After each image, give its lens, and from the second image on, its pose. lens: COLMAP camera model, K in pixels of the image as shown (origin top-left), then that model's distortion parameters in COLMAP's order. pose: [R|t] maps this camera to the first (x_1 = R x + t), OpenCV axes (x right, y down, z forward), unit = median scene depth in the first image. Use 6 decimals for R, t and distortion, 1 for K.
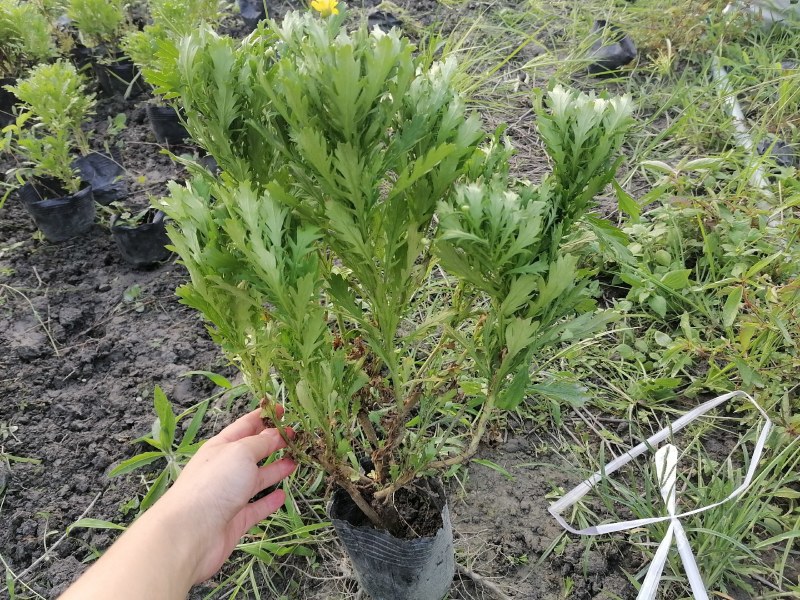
lens RADIAL K [[626.7, 0, 400.0], [0, 626.7, 300.0], [0, 0, 1]] dist [0.074600, -0.122684]
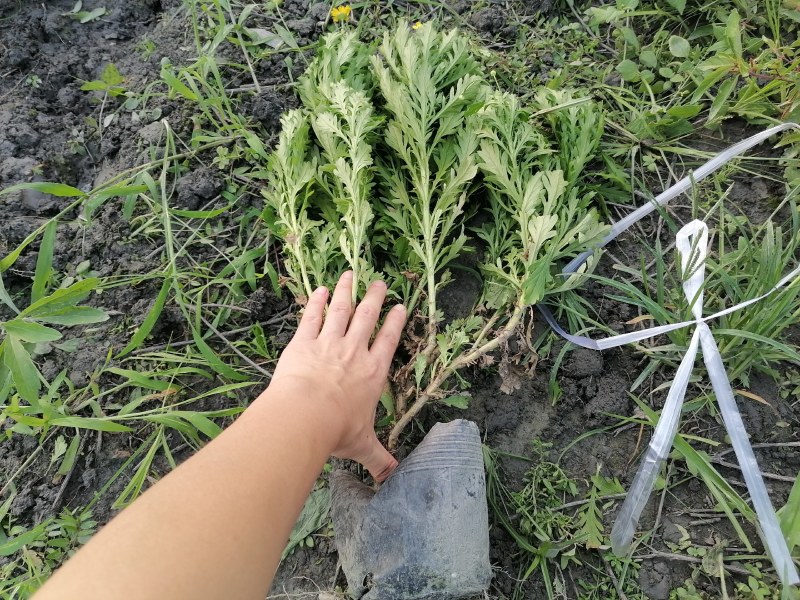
lens RADIAL K [[626.7, 0, 400.0], [0, 626.7, 300.0], [0, 0, 1]] dist [0.074600, -0.122684]
pose [[0.991106, -0.128778, 0.033550, 0.041183], [0.100664, 0.890392, 0.443924, -0.034856], [-0.087040, -0.436599, 0.895436, 0.269136]]
